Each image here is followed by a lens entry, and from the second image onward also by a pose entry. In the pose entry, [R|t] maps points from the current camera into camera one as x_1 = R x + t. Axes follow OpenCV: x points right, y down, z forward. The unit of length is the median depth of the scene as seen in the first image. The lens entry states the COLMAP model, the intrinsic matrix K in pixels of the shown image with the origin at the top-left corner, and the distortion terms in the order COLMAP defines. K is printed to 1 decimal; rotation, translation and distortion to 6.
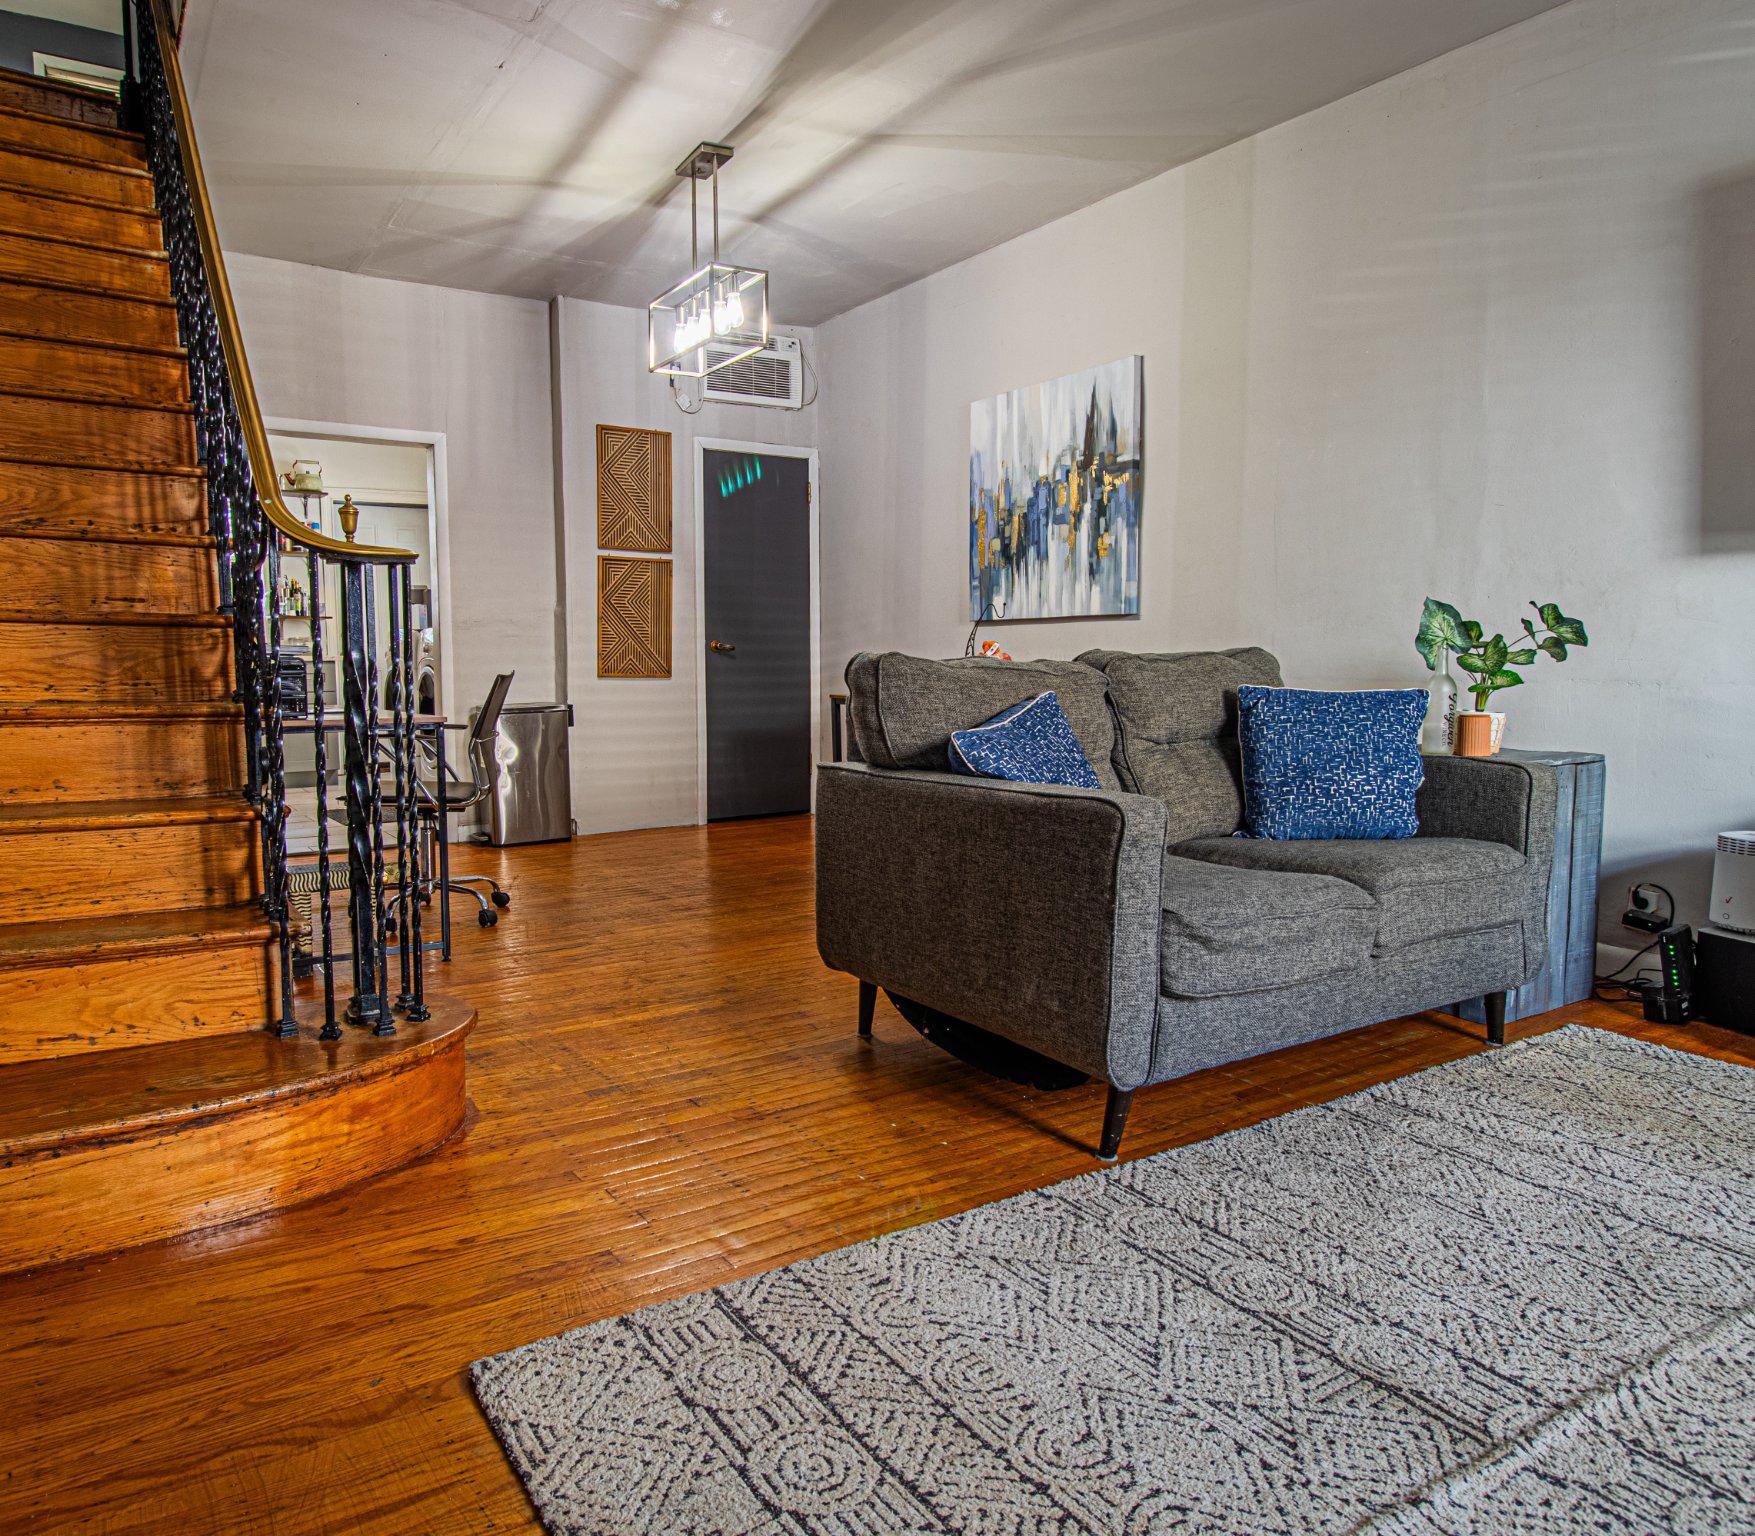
lens RADIAL K [[1220.1, 0, 811.3], [0, 1220.1, 762.7], [0, 0, 1]] dist [-0.006598, -0.000246]
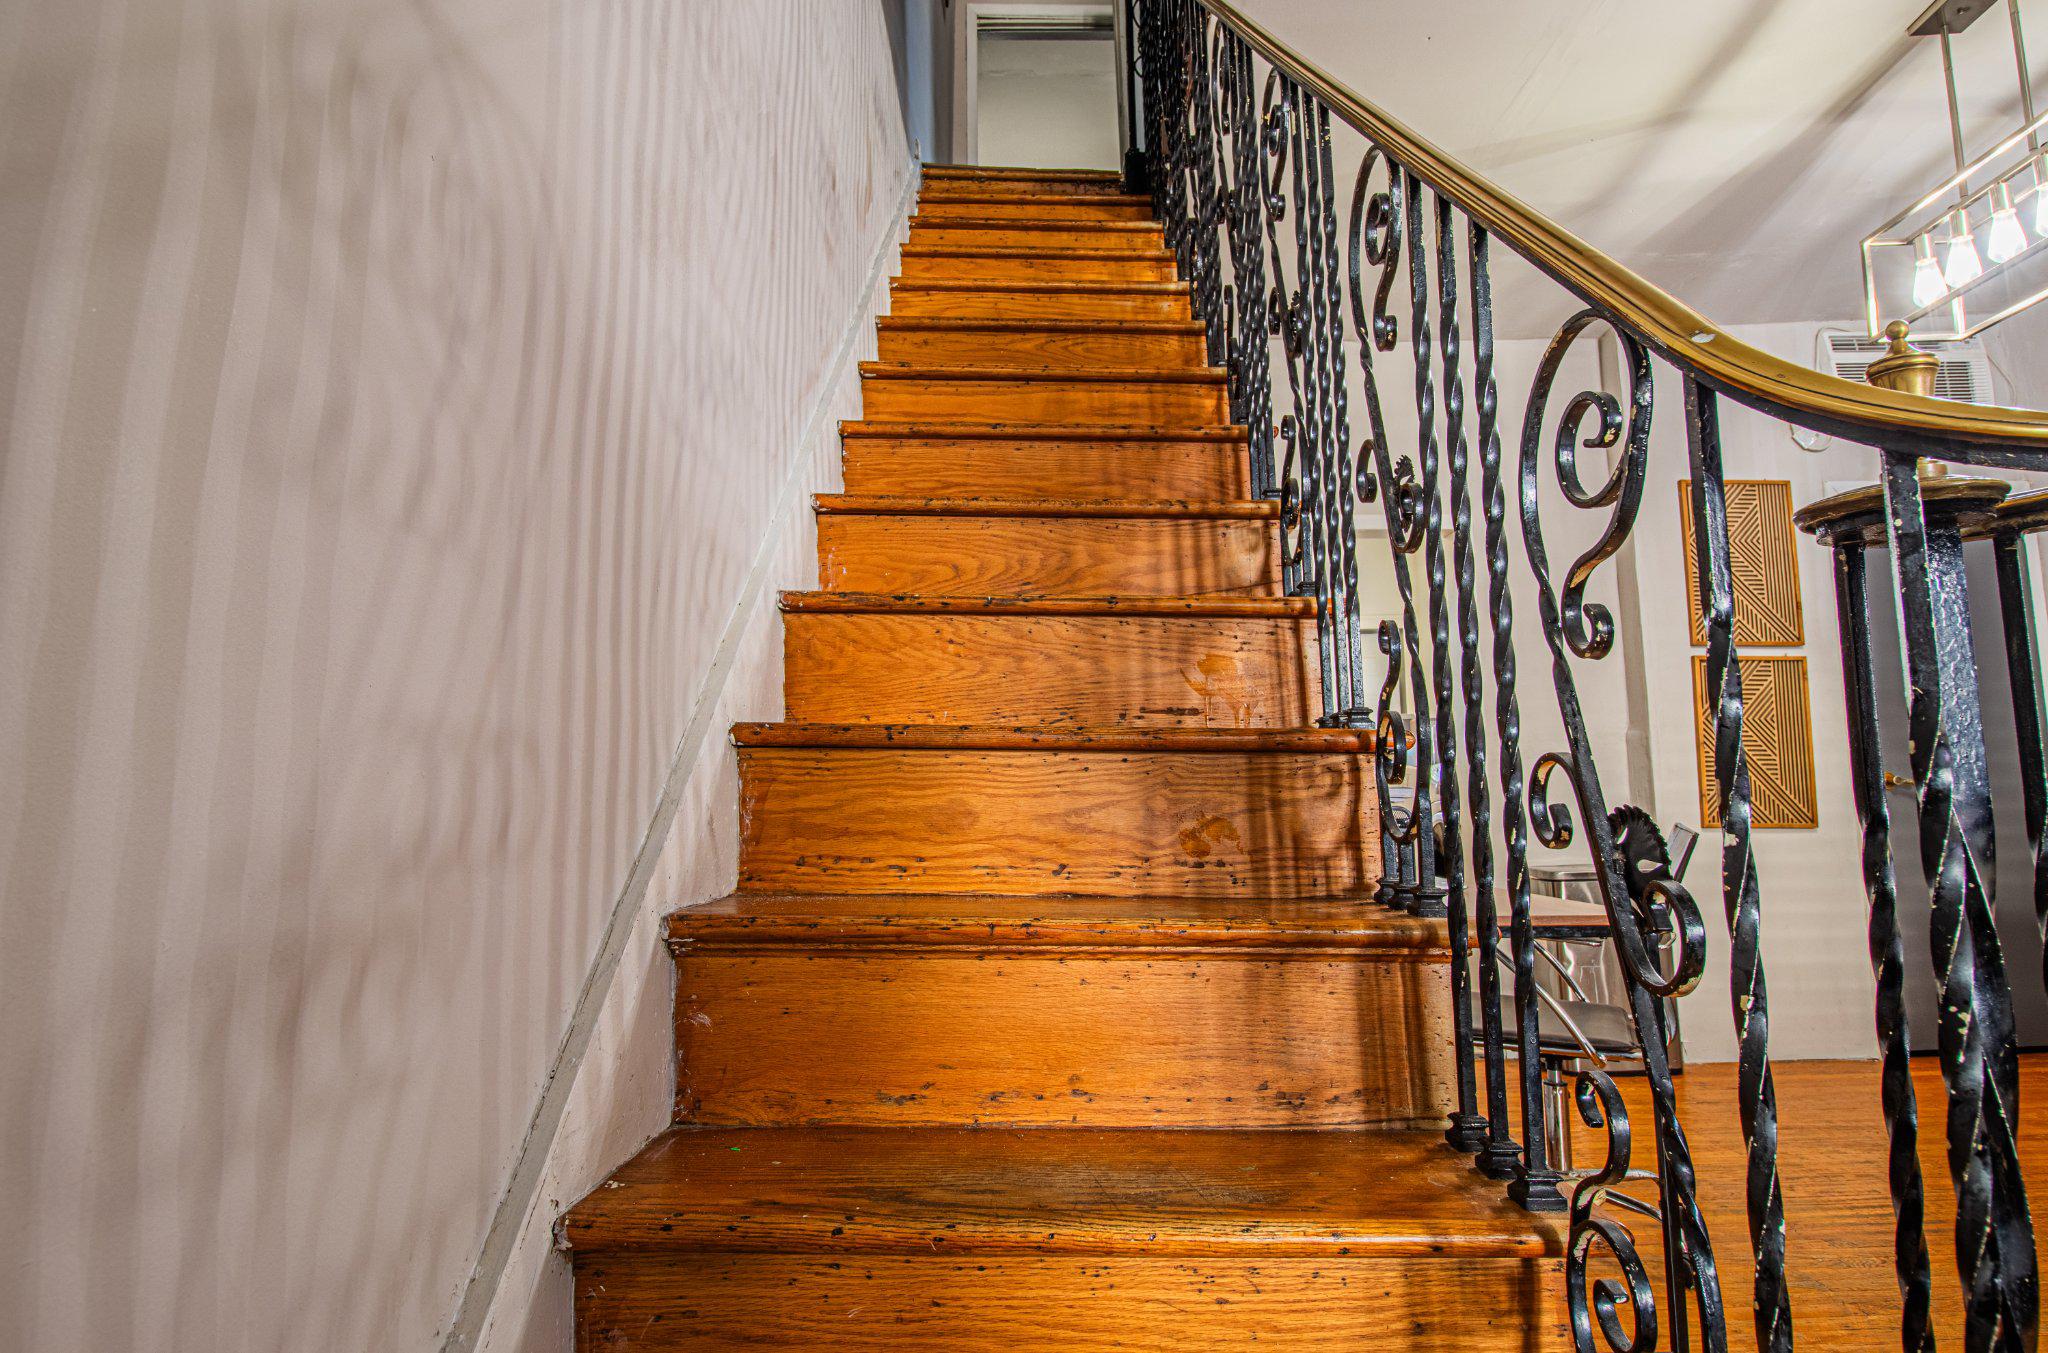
lens RADIAL K [[1164.3, 0, 1031.8], [0, 1164.3, 645.3], [0, 0, 1]] dist [-0.003413, -0.001039]
pose [[0.855237, -0.073831, -0.512950, -0.184755], [-0.037654, 0.978330, -0.203597, -0.027136], [0.516867, 0.193438, 0.833925, 0.275391]]
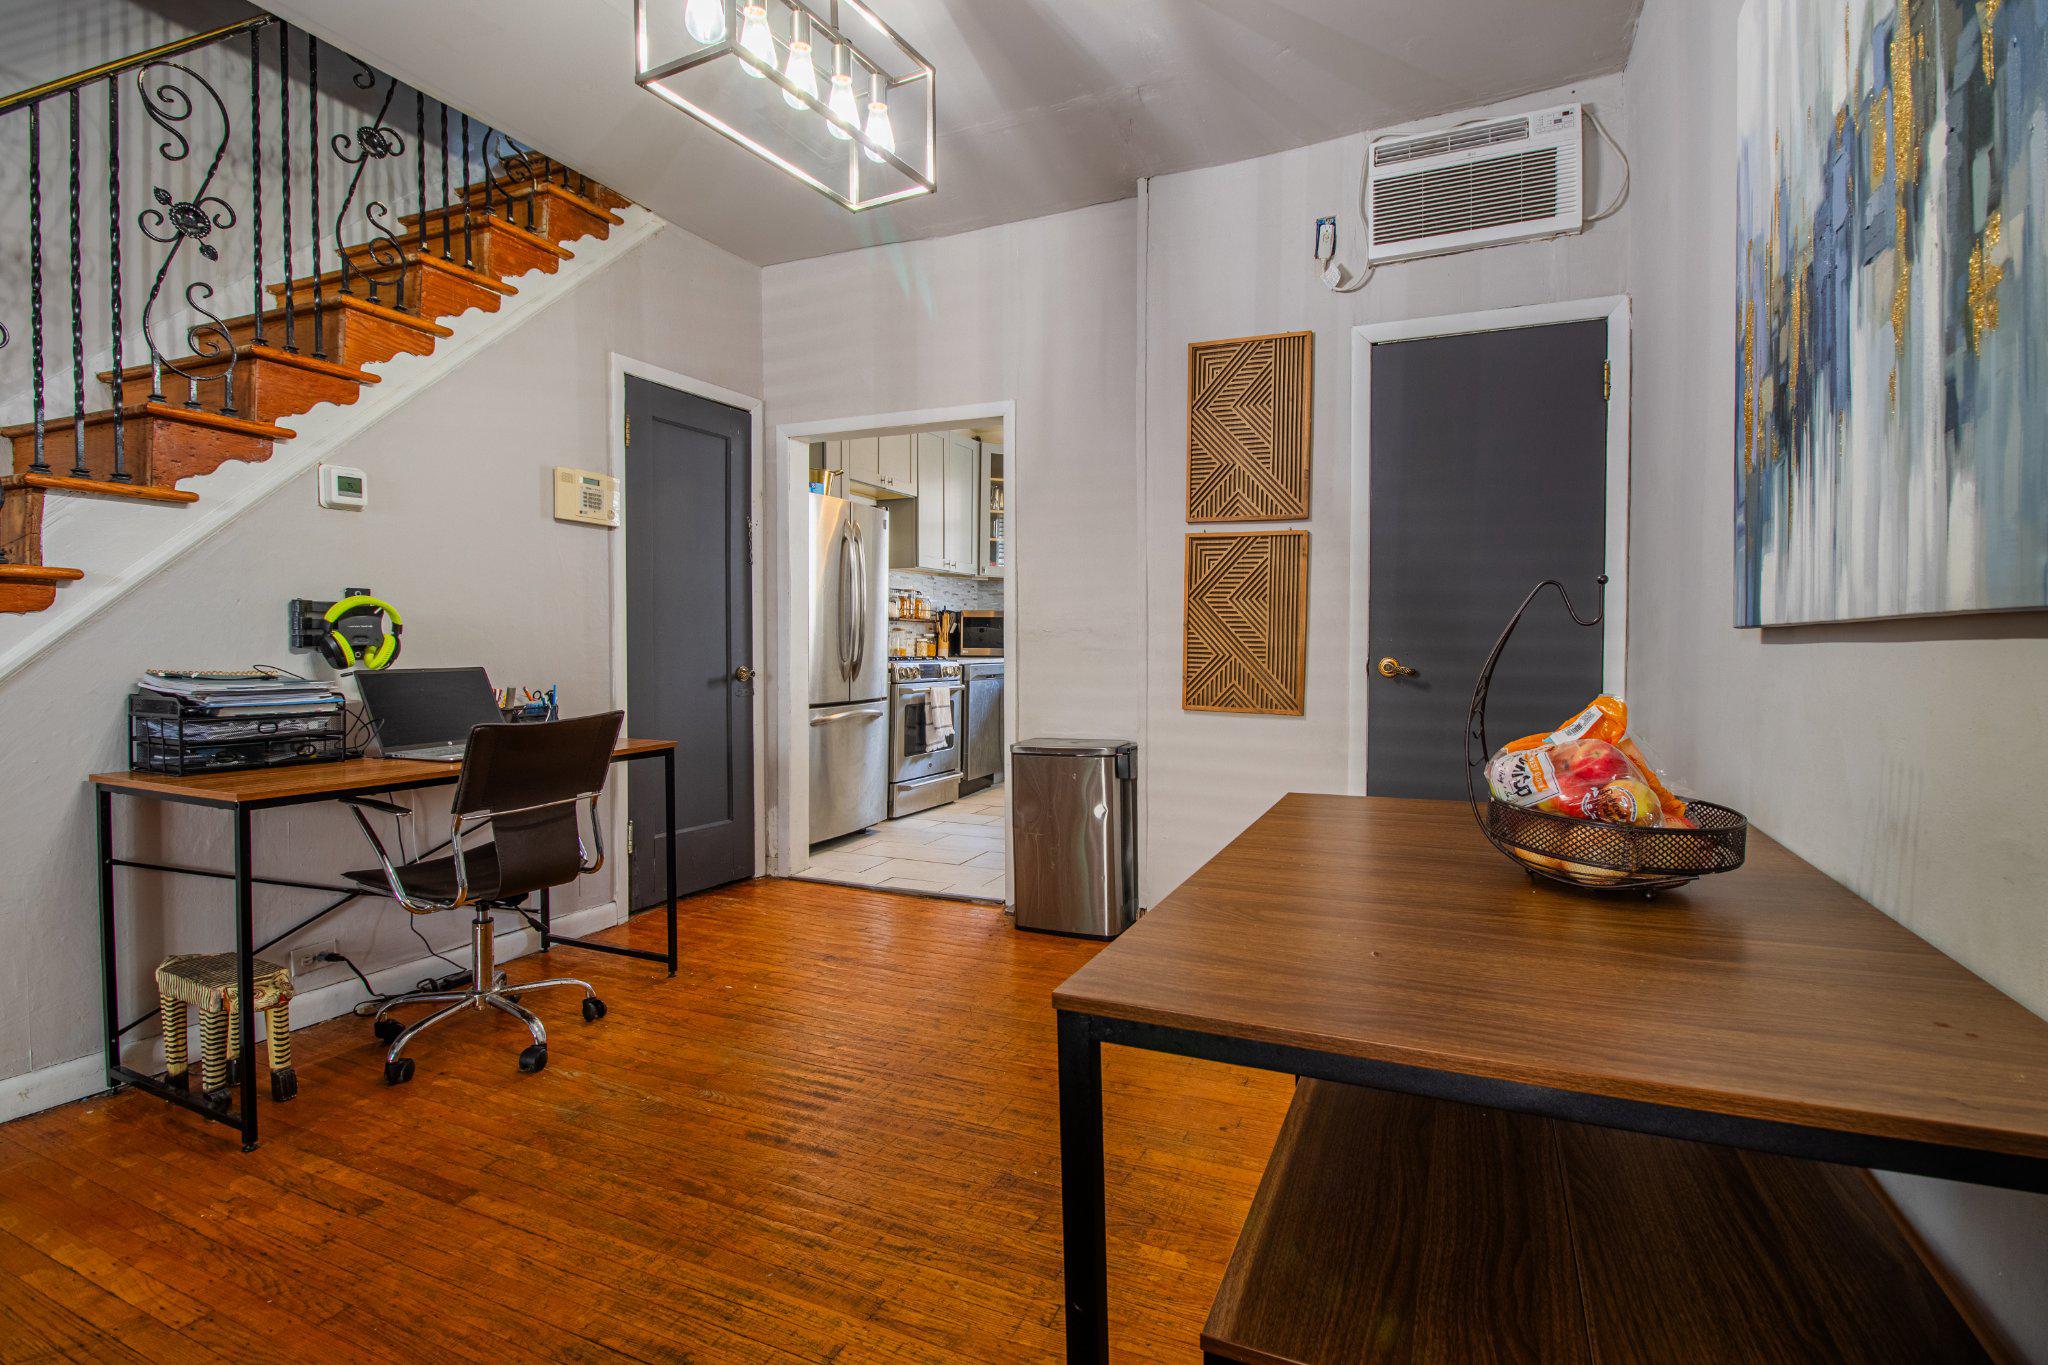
lens RADIAL K [[977.4, 0, 1018.2], [0, 977.4, 665.6], [0, 0, 1]] dist [-0.000045, -0.000596]
pose [[0.562777, 0.024180, -0.826255, 0.270591], [-0.075809, 0.996869, -0.022462, -0.090867], [0.823125, 0.075278, 0.562848, 0.732966]]
